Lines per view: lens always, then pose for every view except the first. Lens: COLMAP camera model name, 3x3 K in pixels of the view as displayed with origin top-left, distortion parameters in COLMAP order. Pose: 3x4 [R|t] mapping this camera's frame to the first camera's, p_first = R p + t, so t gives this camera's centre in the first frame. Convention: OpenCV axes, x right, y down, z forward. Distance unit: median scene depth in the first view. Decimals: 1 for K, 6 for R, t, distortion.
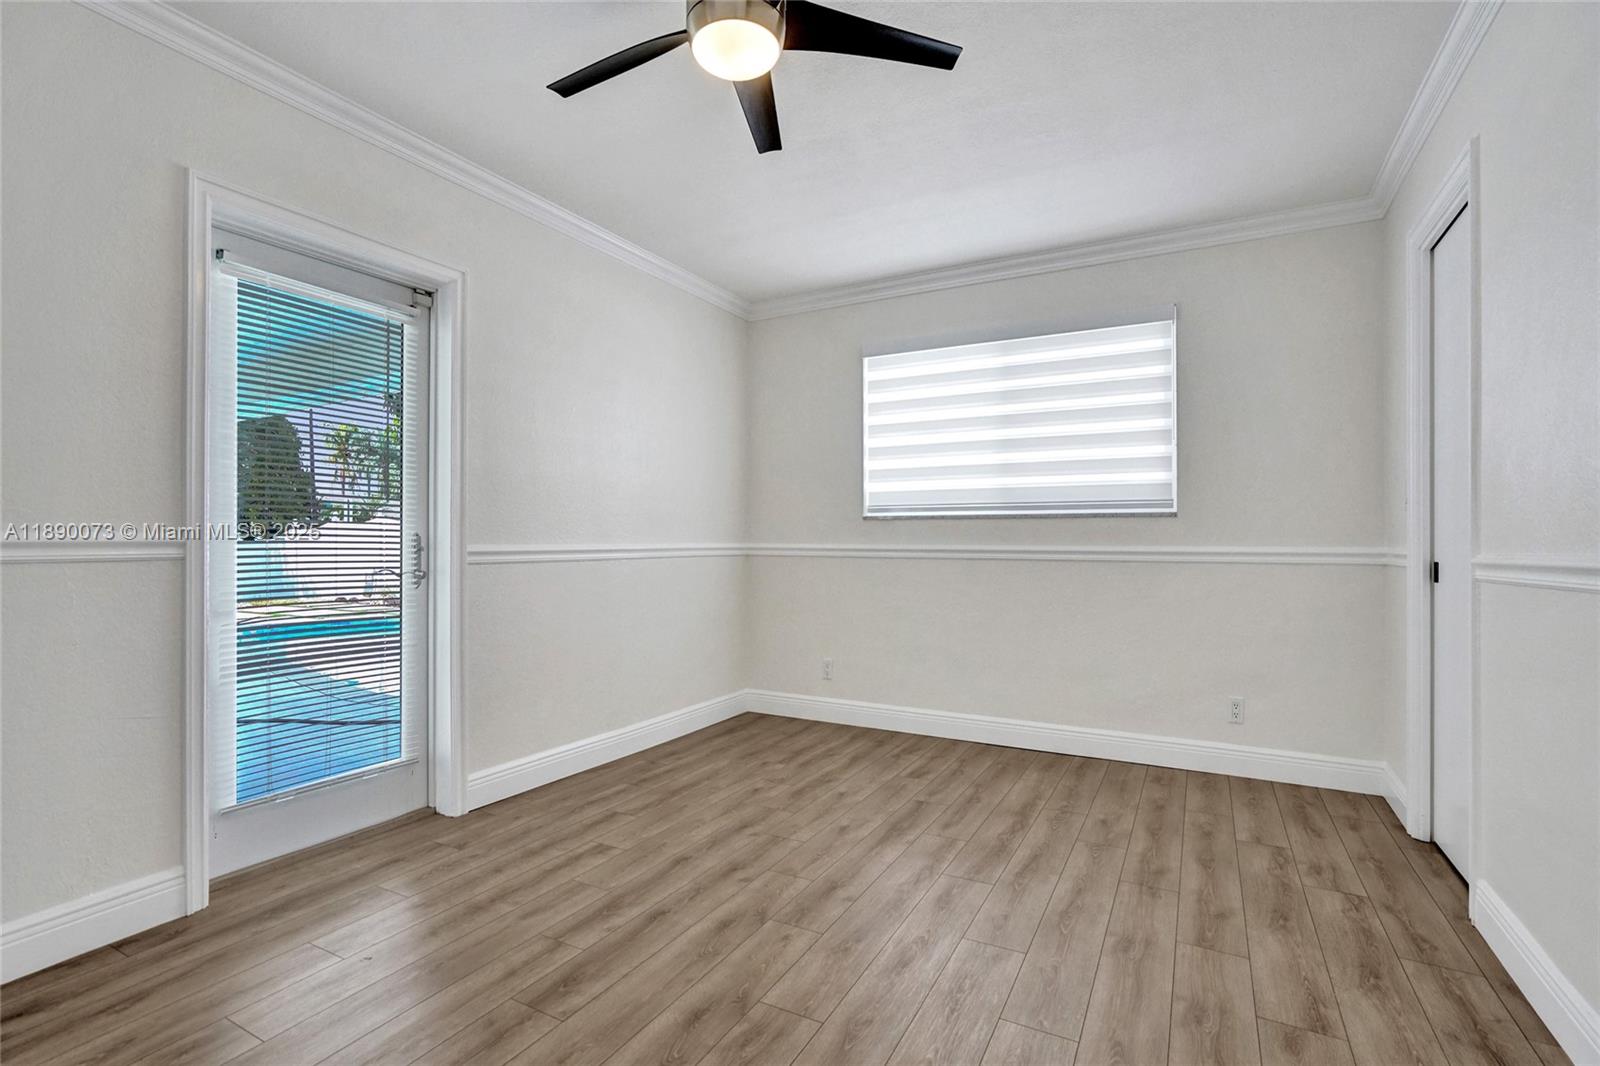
lens RADIAL K [[747.0, 0, 790.0], [0, 747.0, 534.5], [0, 0, 1]] dist [-0.038313, 0.010372]
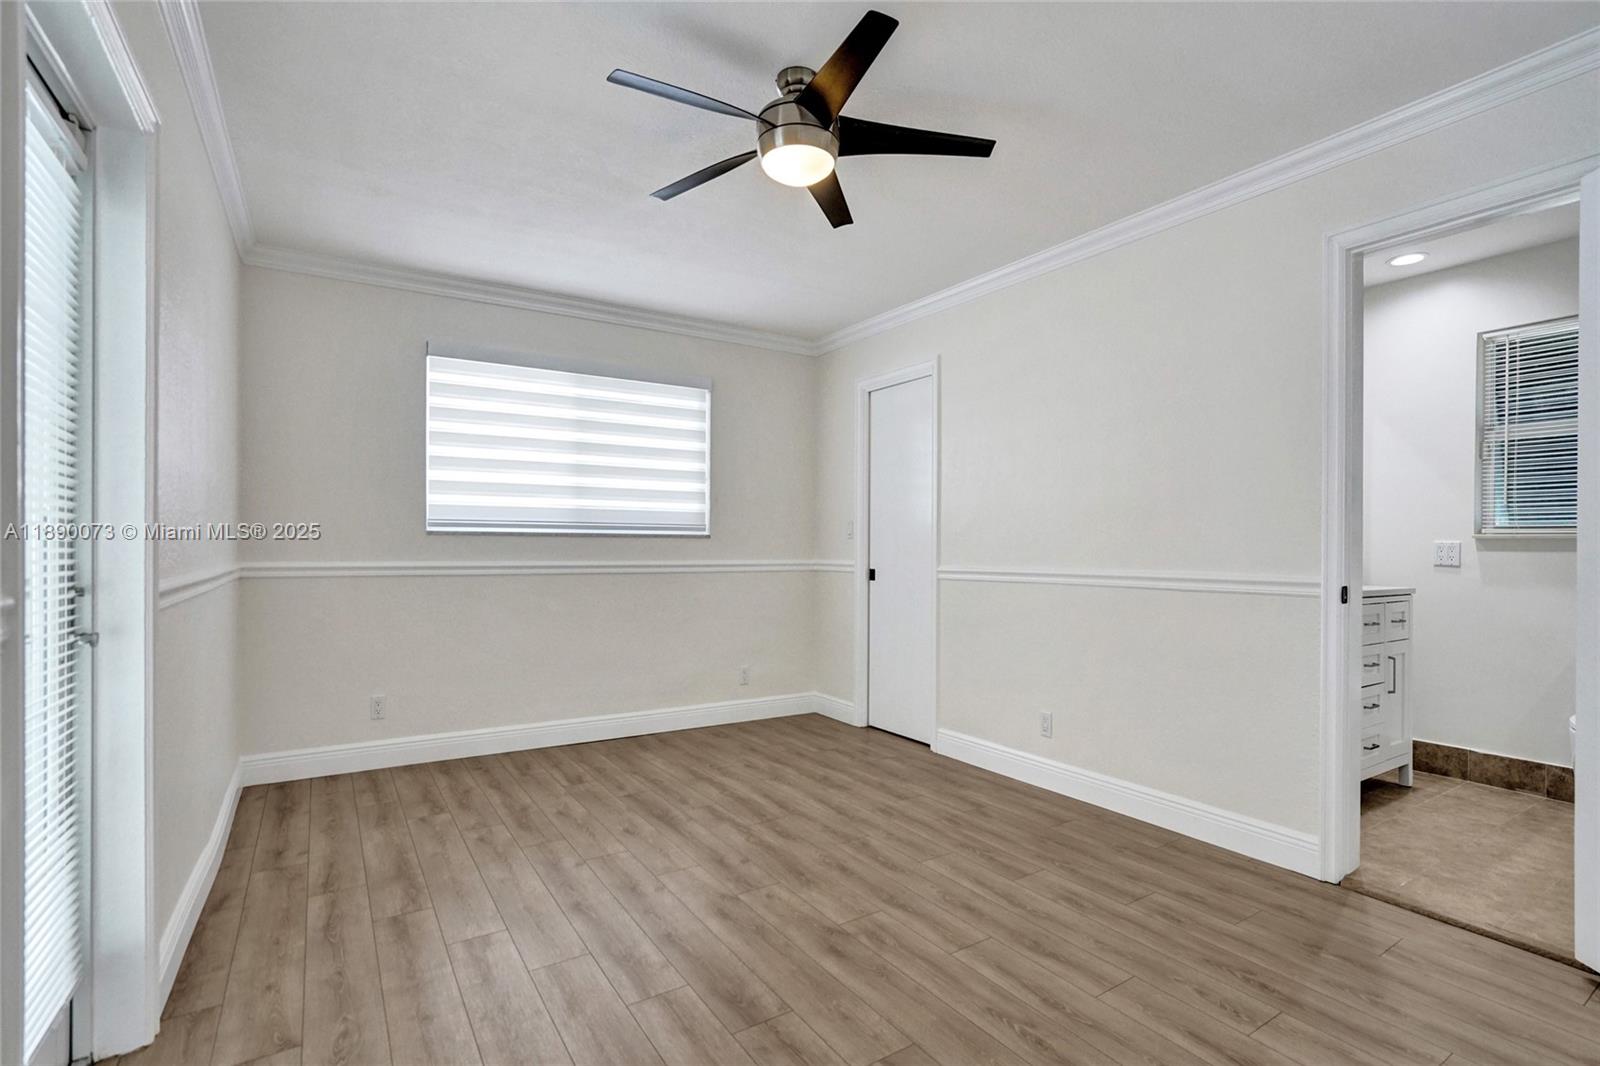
lens RADIAL K [[747.0, 0, 804.6], [0, 747.0, 540.1], [0, 0, 1]] dist [-0.038313, 0.010372]
pose [[0.466261, 0.006494, 0.884623, -0.634033], [-0.012003, 0.999927, -0.001013, -0.022996], [-0.884566, -0.010146, 0.466305, 0.232102]]
